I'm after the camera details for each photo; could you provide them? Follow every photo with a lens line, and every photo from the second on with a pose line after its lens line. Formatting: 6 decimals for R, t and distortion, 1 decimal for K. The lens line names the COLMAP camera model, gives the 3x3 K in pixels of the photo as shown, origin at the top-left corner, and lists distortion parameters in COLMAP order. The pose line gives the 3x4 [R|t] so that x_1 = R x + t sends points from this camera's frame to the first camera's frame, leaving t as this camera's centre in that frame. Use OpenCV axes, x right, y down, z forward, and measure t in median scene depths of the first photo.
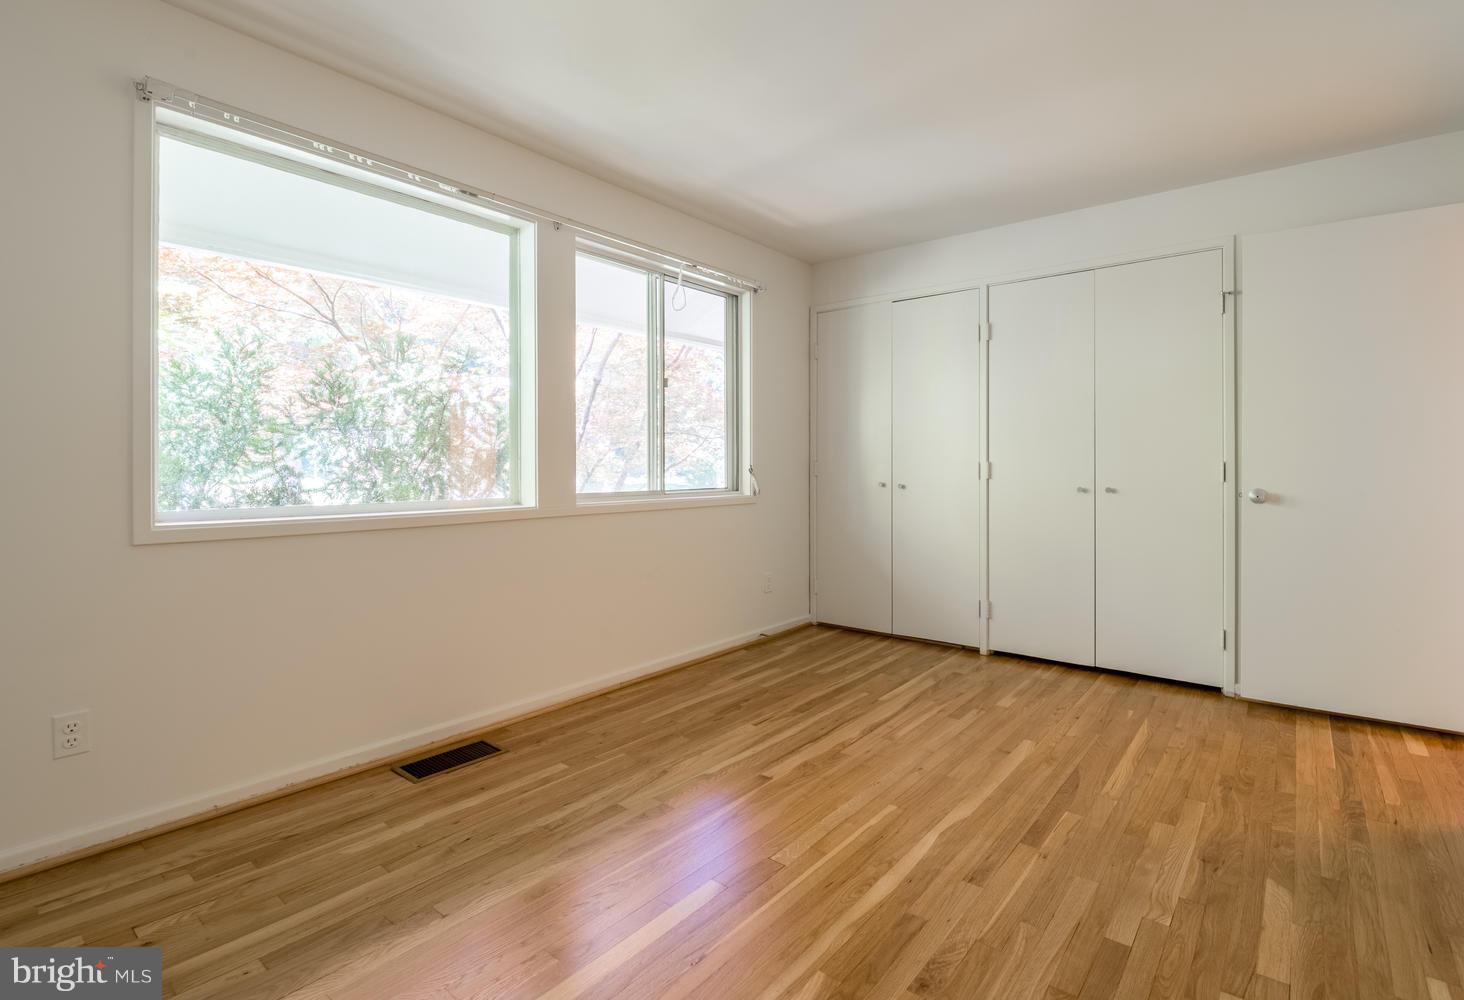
lens RADIAL K [[705.7, 0, 797.8], [0, 705.7, 462.3], [0, 0, 1]] dist [-0.003128, -0.001550]
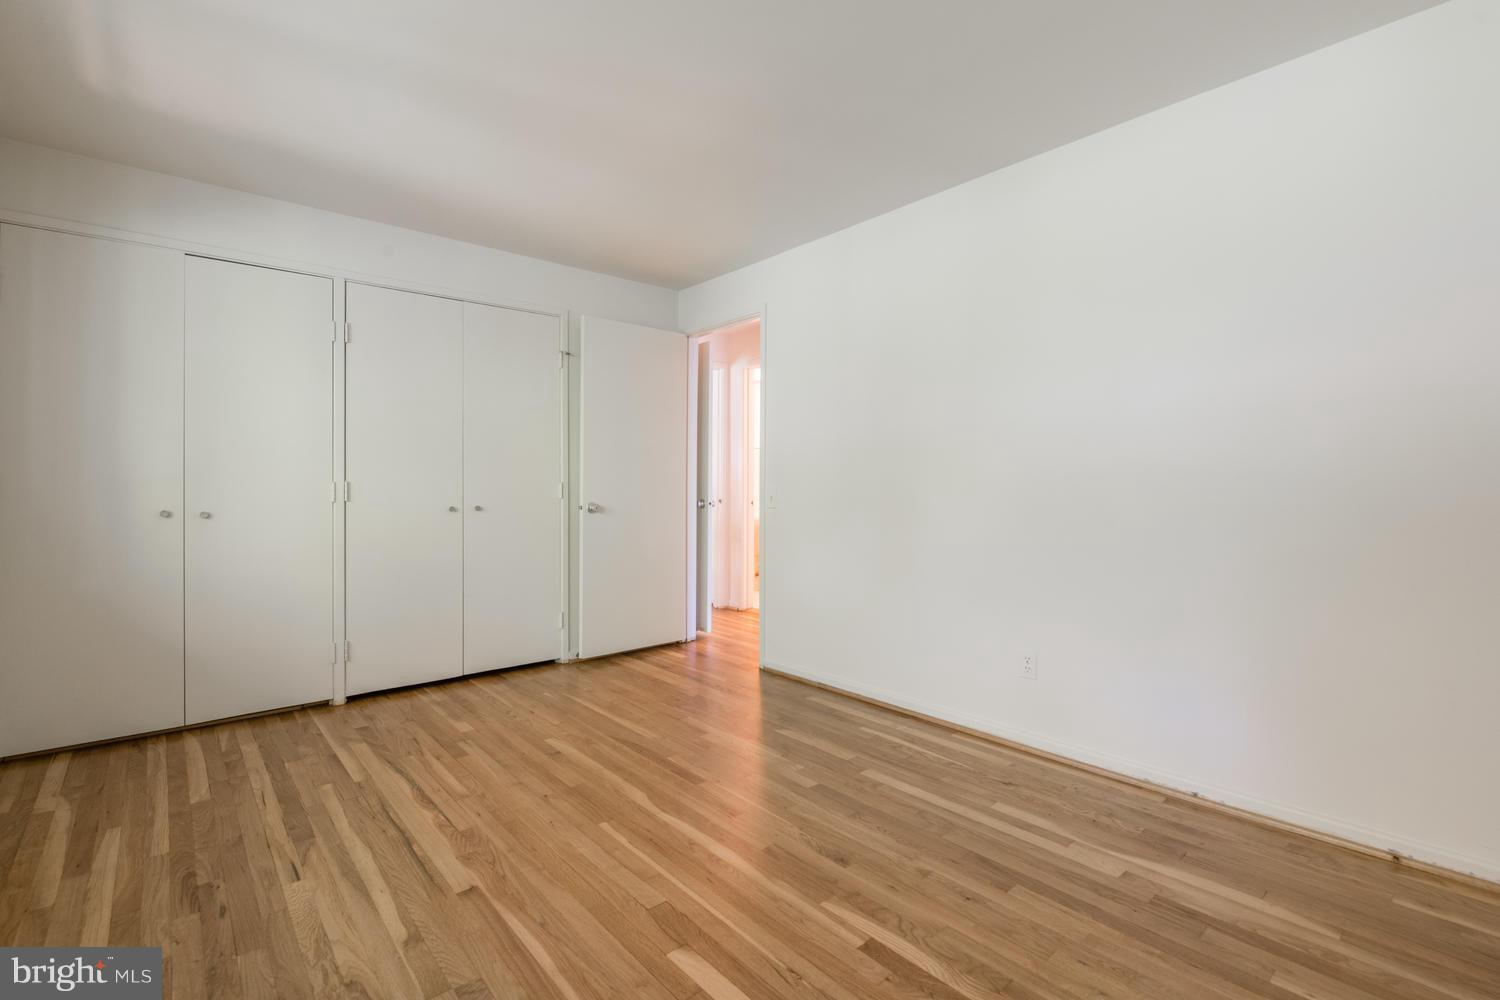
lens RADIAL K [[665.0, 0, 750.5], [0, 665.0, 486.2], [0, 0, 1]] dist [-0.012433, -0.000602]
pose [[0.209805, -0.003354, 0.977737, -0.615103], [-0.002740, 0.999988, 0.004018, -0.000013], [-0.977739, -0.003522, 0.209794, 0.490807]]
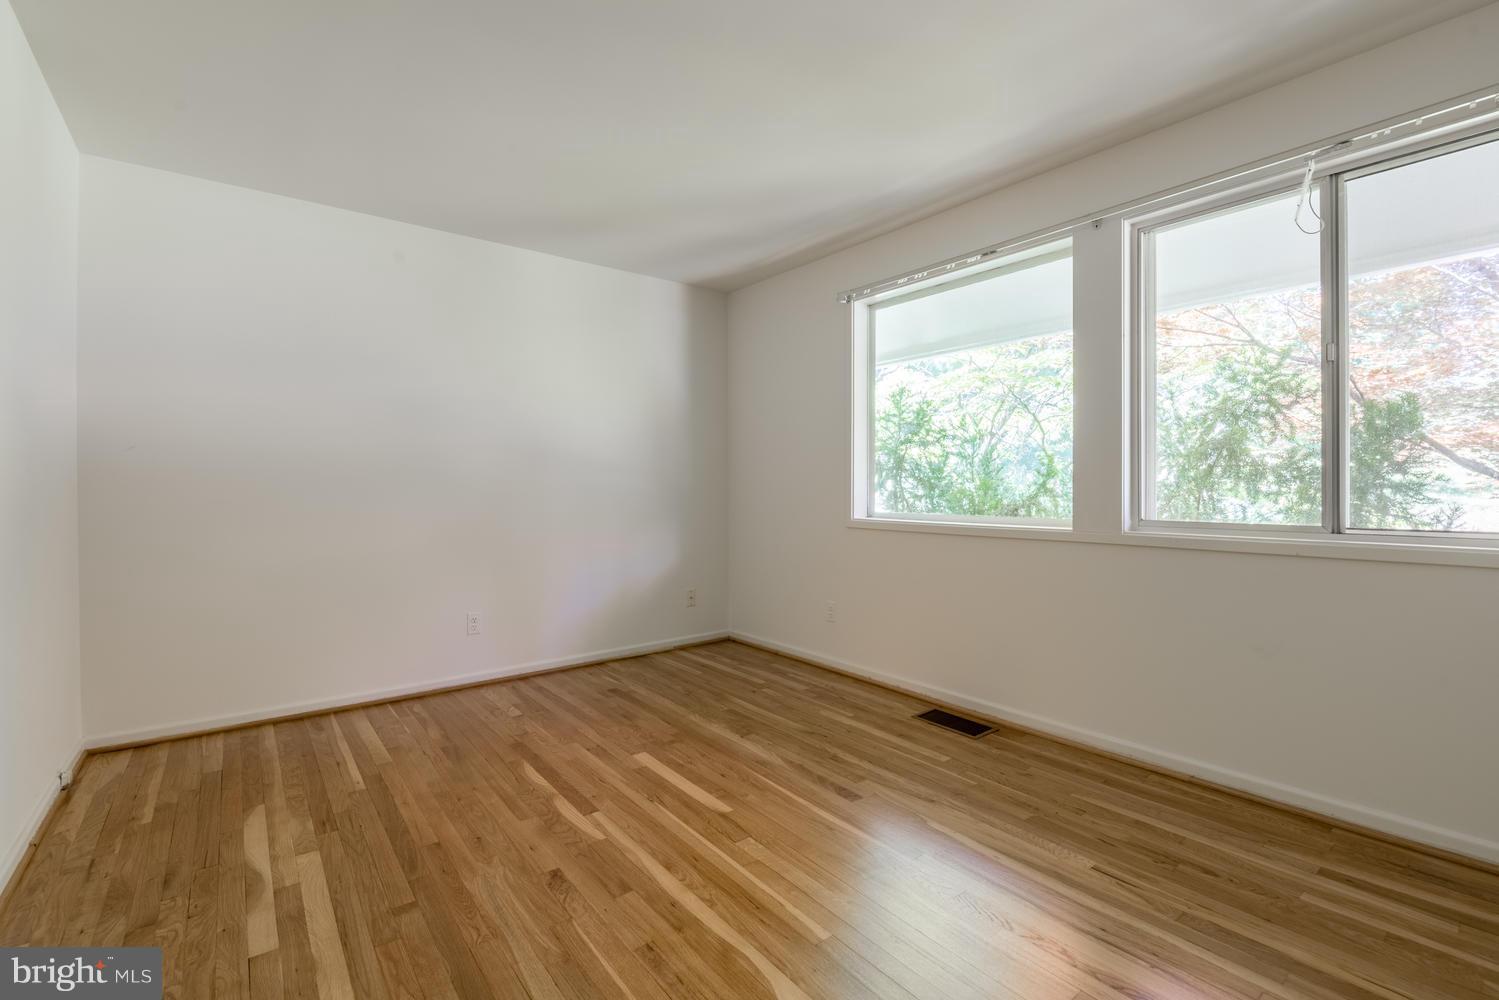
lens RADIAL K [[664.6, 0, 750.0], [0, 664.6, 486.2], [0, 0, 1]] dist [-0.012433, -0.000602]
pose [[-0.281884, -0.002700, -0.959445, 0.691474], [0.002417, 0.999991, -0.003525, 0.006295], [0.959445, -0.003313, -0.281875, 0.925509]]
